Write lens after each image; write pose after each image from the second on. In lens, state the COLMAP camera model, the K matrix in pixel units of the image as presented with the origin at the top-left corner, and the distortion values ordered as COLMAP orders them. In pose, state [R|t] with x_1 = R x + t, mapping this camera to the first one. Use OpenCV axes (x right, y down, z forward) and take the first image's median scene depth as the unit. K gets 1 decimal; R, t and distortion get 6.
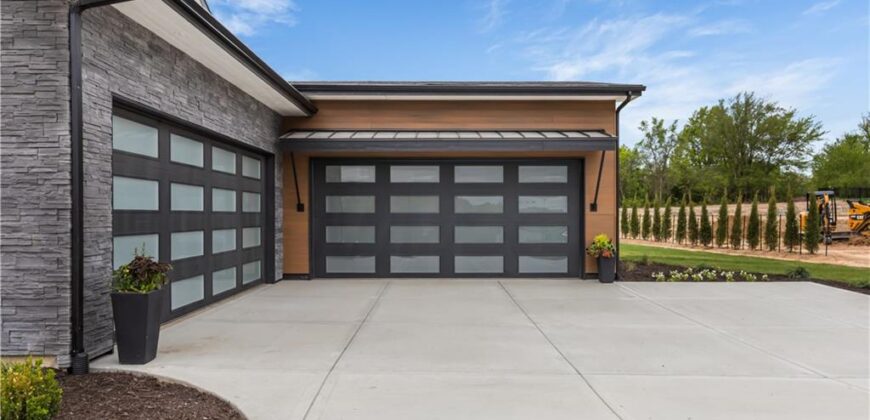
lens RADIAL K [[573.5, 0, 437.4], [0, 573.5, 218.5], [0, 0, 1]] dist [0.001301, 0.001593]
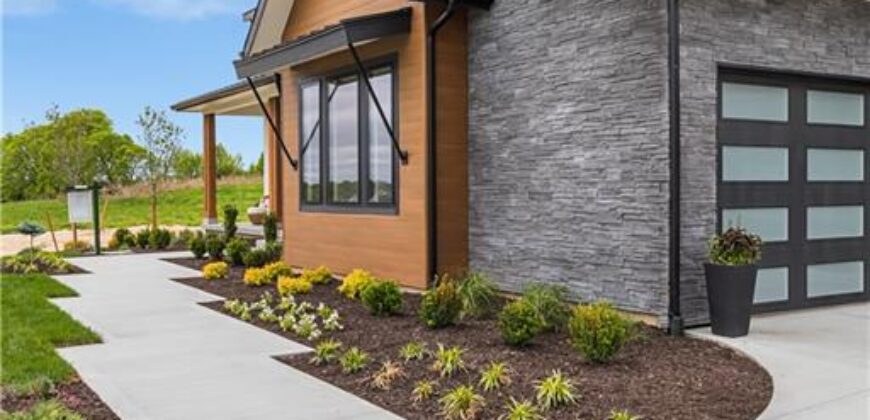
lens RADIAL K [[877.8, 0, 435.0], [0, 877.8, 210.0], [0, 0, 1]] dist [-0.005142, 0.002016]
pose [[0.523421, 0.016877, -0.851907, 0.310765], [0.000290, 0.999800, 0.019985, 0.002795], [0.852074, -0.010707, 0.523311, -0.136255]]
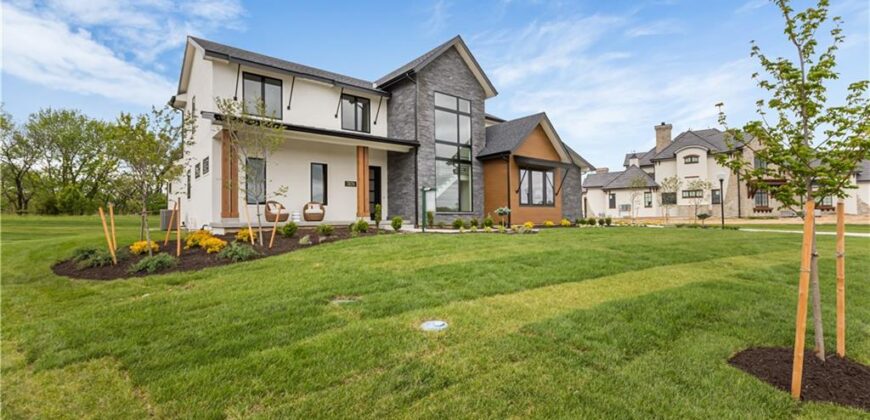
lens RADIAL K [[384.7, 0, 435.0], [0, 384.7, 210.0], [0, 0, 1]] dist [0.001755, 0.000448]
pose [[0.775663, 0.007675, 0.631100, -3.044578], [0.016144, 0.999358, -0.031997, 0.123428], [-0.630940, 0.035007, 0.775041, -0.951581]]
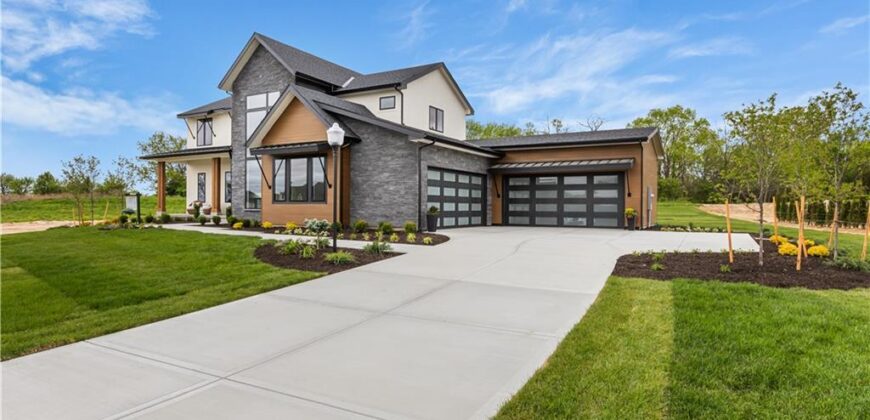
lens RADIAL K [[478.7, 0, 435.0], [0, 478.7, 210.0], [0, 0, 1]] dist [0.000851, 0.000151]
pose [[0.864802, 0.009619, -0.502021, 0.754792], [-0.010431, 0.999945, 0.001190, 0.056688], [0.502005, 0.004208, 0.864854, -1.212209]]
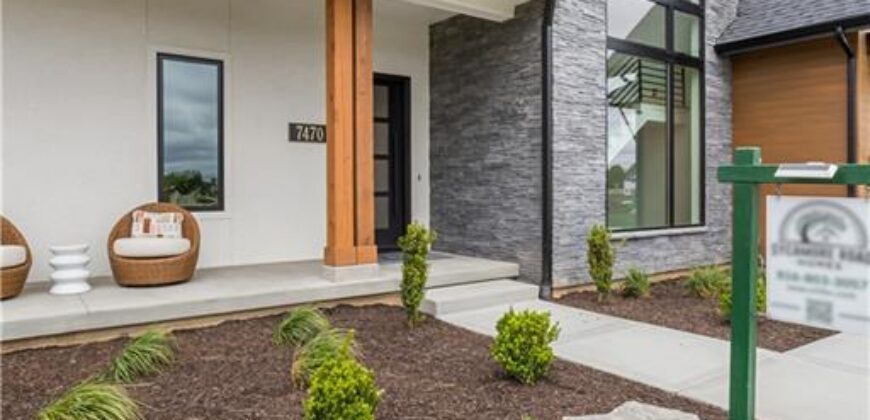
lens RADIAL K [[584.6, 0, 426.8], [0, 584.6, 193.6], [0, 0, 1]] dist [0.004308, 0.002188]
pose [[0.811507, -0.007125, 0.584299, -2.453592], [0.008270, 0.999966, 0.000708, 0.000013], [-0.584284, 0.004258, 0.811538, 0.127261]]
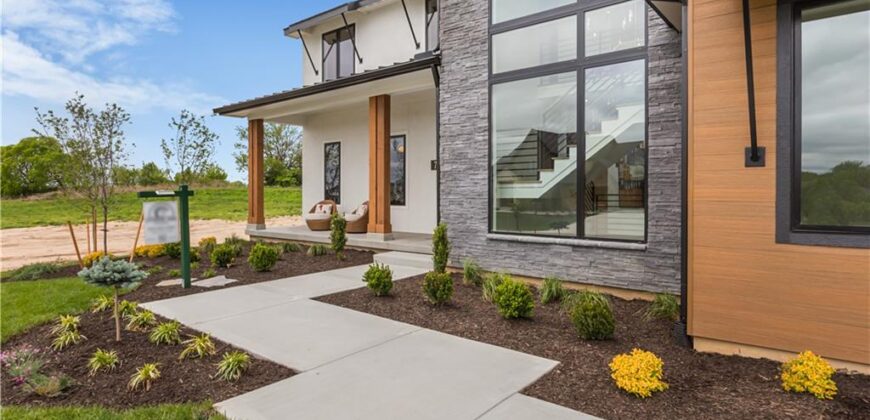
lens RADIAL K [[469.1, 0, 437.8], [0, 469.1, 195.3], [0, 0, 1]] dist [-0.001655, -0.000193]
pose [[0.774583, 0.002913, -0.632465, -1.182314], [-0.003511, 0.999994, 0.000306, -0.009157], [0.632462, 0.001984, 0.774589, -0.068027]]
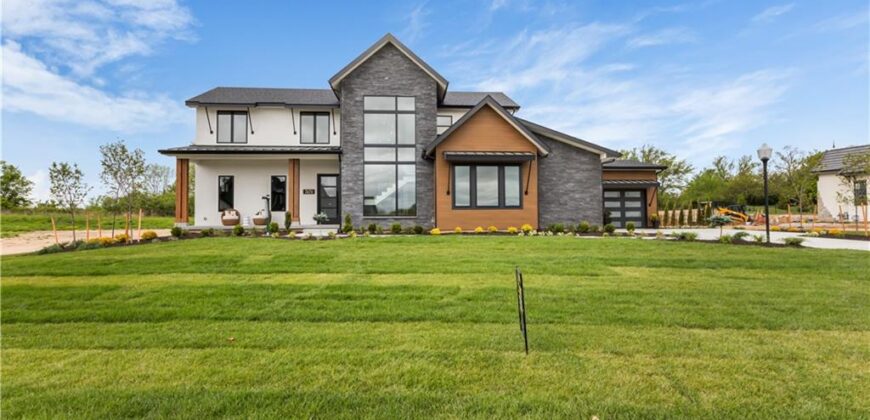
lens RADIAL K [[431.7, 0, 435.0], [0, 431.7, 210.0], [0, 0, 1]] dist [-0.000444, -0.000047]
pose [[0.997481, -0.004384, 0.070805, -1.461262], [0.007131, 0.999230, -0.038591, 0.123853], [-0.070581, 0.038998, 0.996743, -1.716896]]
